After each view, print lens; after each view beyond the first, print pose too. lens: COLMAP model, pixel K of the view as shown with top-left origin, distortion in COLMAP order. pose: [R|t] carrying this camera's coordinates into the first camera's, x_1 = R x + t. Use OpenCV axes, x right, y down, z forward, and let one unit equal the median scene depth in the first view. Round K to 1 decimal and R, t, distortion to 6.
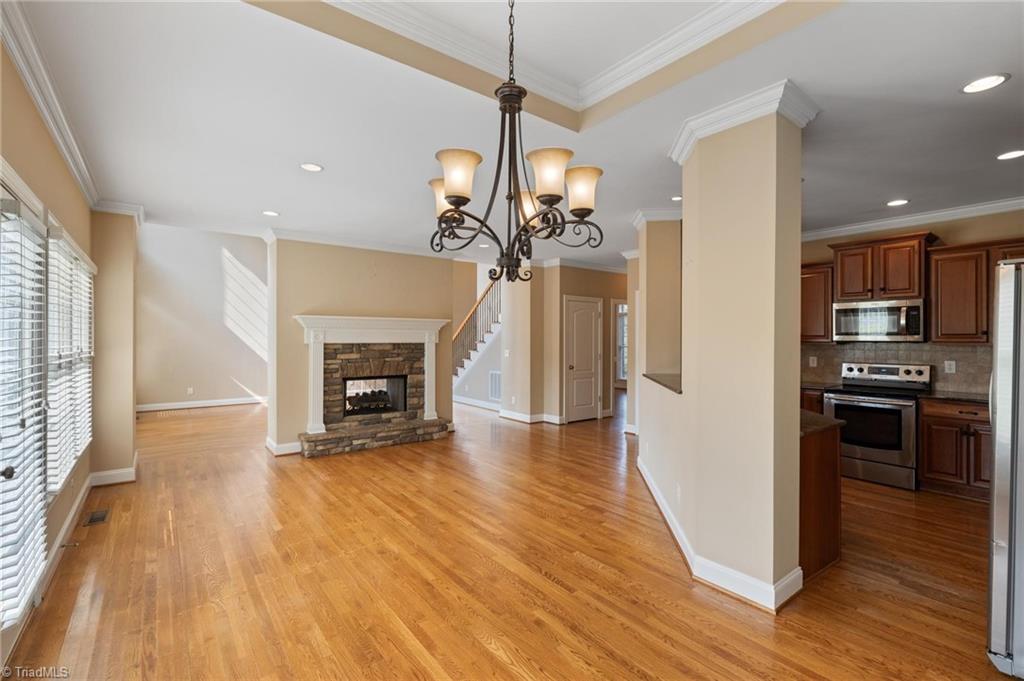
lens RADIAL K [[461.3, 0, 512.0], [0, 461.3, 340.5], [0, 0, 1]] dist [0.000135, 0.000001]
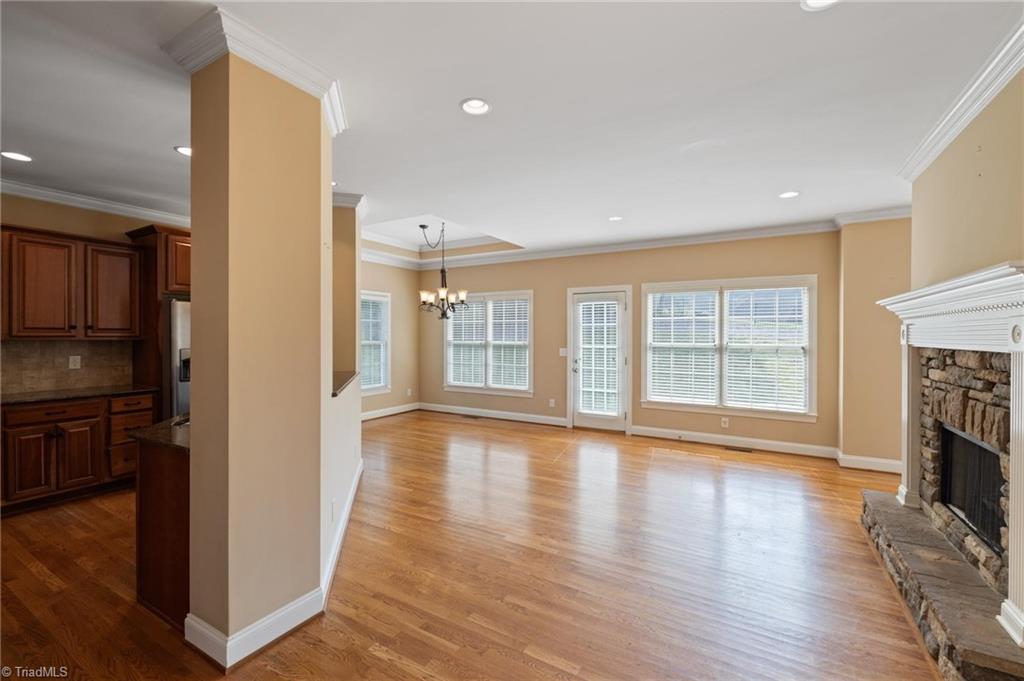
lens RADIAL K [[442.9, 0, 515.3], [0, 442.9, 340.3], [0, 0, 1]] dist [0.000341, -0.000037]
pose [[-0.928480, -0.011248, -0.371213, 0.333459], [-0.014131, 0.999887, 0.005047, 0.001818], [0.371114, 0.009931, -0.928534, 1.896827]]
